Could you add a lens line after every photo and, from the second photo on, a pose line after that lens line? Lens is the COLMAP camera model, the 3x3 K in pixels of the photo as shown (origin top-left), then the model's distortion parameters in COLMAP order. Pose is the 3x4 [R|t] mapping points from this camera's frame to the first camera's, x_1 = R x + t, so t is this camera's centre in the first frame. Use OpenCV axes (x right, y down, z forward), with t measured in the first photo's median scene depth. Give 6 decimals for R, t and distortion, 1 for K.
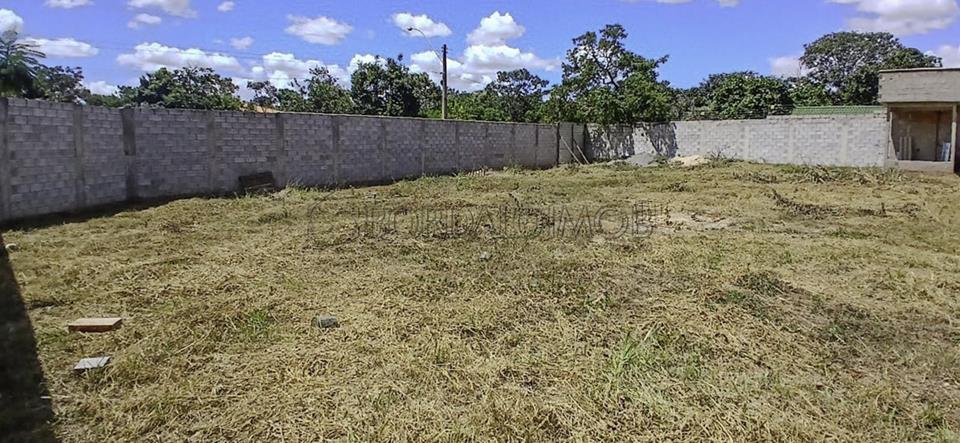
lens RADIAL K [[524.3, 0, 468.8], [0, 524.3, 195.1], [0, 0, 1]] dist [-0.012843, -0.025704]
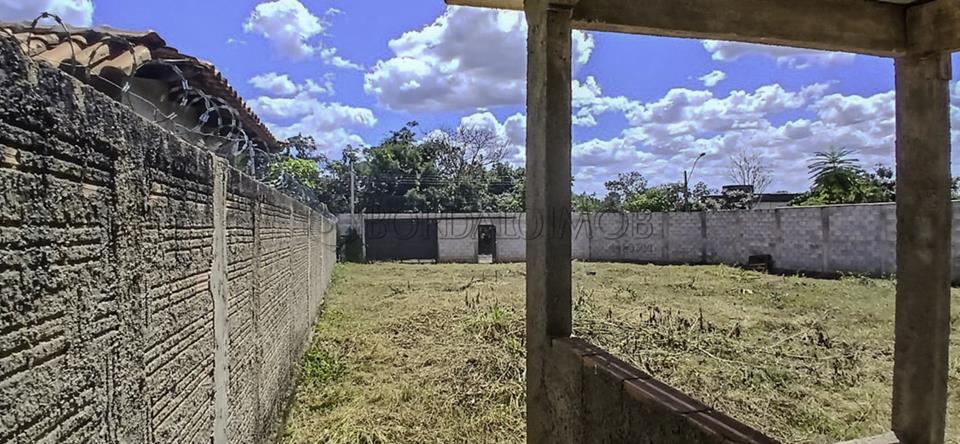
lens RADIAL K [[524.3, 0, 528.5], [0, 524.3, 211.6], [0, 0, 1]] dist [-0.012843, -0.025704]
pose [[-0.473045, -0.019612, -0.880820, 0.856961], [-0.084821, 0.996122, 0.023373, -0.108803], [0.876946, 0.085768, -0.472874, 0.905410]]
